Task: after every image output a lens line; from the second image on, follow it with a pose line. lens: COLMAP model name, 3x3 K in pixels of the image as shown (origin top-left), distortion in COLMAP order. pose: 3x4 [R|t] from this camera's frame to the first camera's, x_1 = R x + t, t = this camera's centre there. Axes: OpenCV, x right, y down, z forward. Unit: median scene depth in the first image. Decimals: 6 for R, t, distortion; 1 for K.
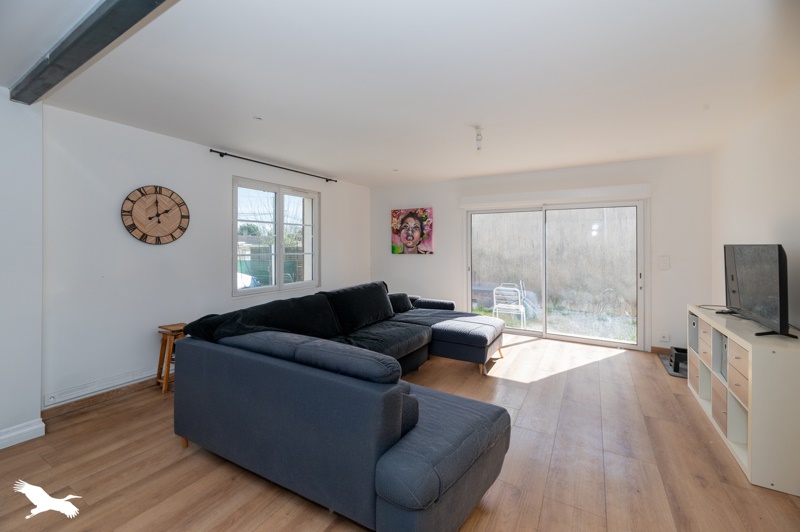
lens RADIAL K [[321.6, 0, 396.7], [0, 321.6, 243.2], [0, 0, 1]] dist [0.000805, -0.000033]
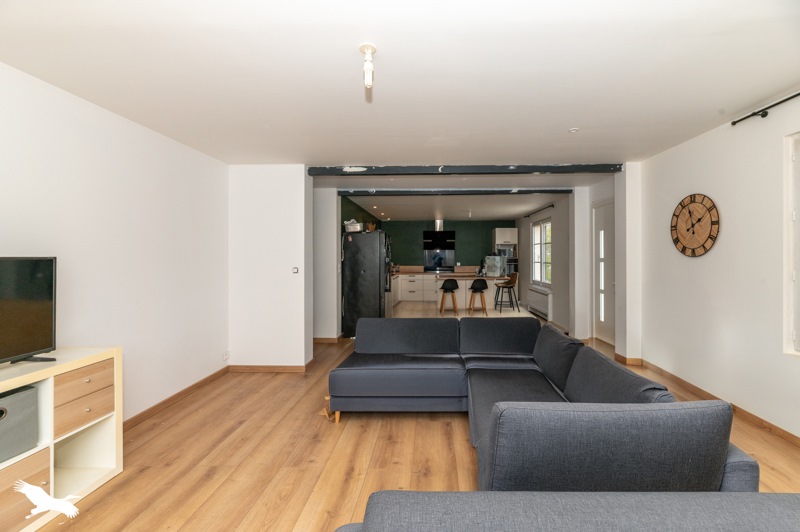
lens RADIAL K [[321.7, 0, 401.5], [0, 321.7, 257.9], [0, 0, 1]] dist [0.000188, -0.000006]
pose [[-0.899753, 0.004058, -0.436380, 0.436250], [0.003378, 0.999992, 0.002334, 0.001887], [0.436386, 0.000625, -0.899759, 1.490510]]
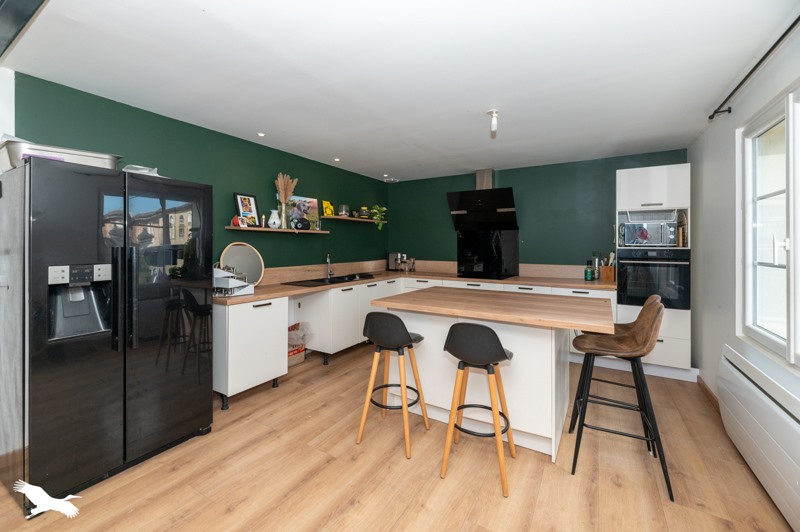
lens RADIAL K [[321.6, 0, 396.7], [0, 321.6, 243.2], [0, 0, 1]] dist [0.000805, -0.000033]
pose [[-0.999950, -0.001029, 0.009918, 0.318070], [-0.001083, 0.999985, -0.005404, 0.002077], [-0.009913, -0.005415, -0.999936, 1.387335]]
